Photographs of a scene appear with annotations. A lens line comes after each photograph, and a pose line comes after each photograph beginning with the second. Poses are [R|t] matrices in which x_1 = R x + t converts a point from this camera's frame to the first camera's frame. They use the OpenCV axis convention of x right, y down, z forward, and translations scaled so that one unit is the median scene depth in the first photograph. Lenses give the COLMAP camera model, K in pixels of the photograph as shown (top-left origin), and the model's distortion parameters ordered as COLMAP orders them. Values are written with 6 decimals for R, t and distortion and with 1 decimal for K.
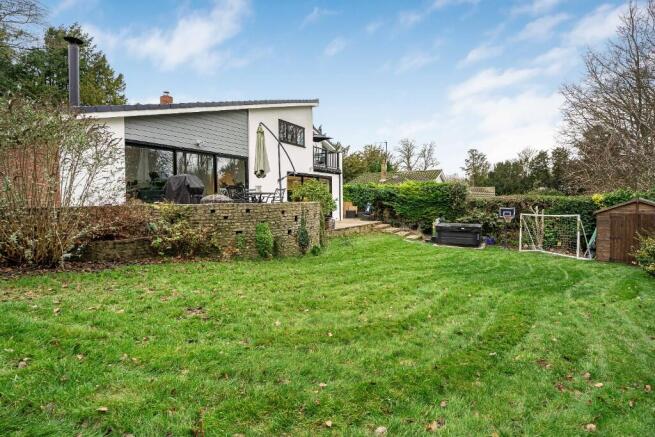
lens RADIAL K [[301.7, 0, 327.5], [0, 301.7, 218.5], [0, 0, 1]] dist [-0.041356, 0.000757]
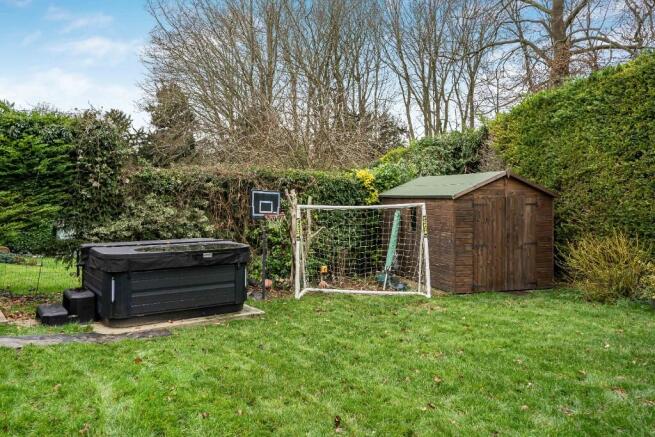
lens RADIAL K [[503.8, 0, 327.5], [0, 503.8, 218.5], [0, 0, 1]] dist [-0.000992, 0.000386]
pose [[0.420425, -0.027067, 0.906923, 0.043563], [0.048447, 0.998799, 0.007351, -0.001096], [-0.906033, 0.040847, 0.421232, 0.651712]]
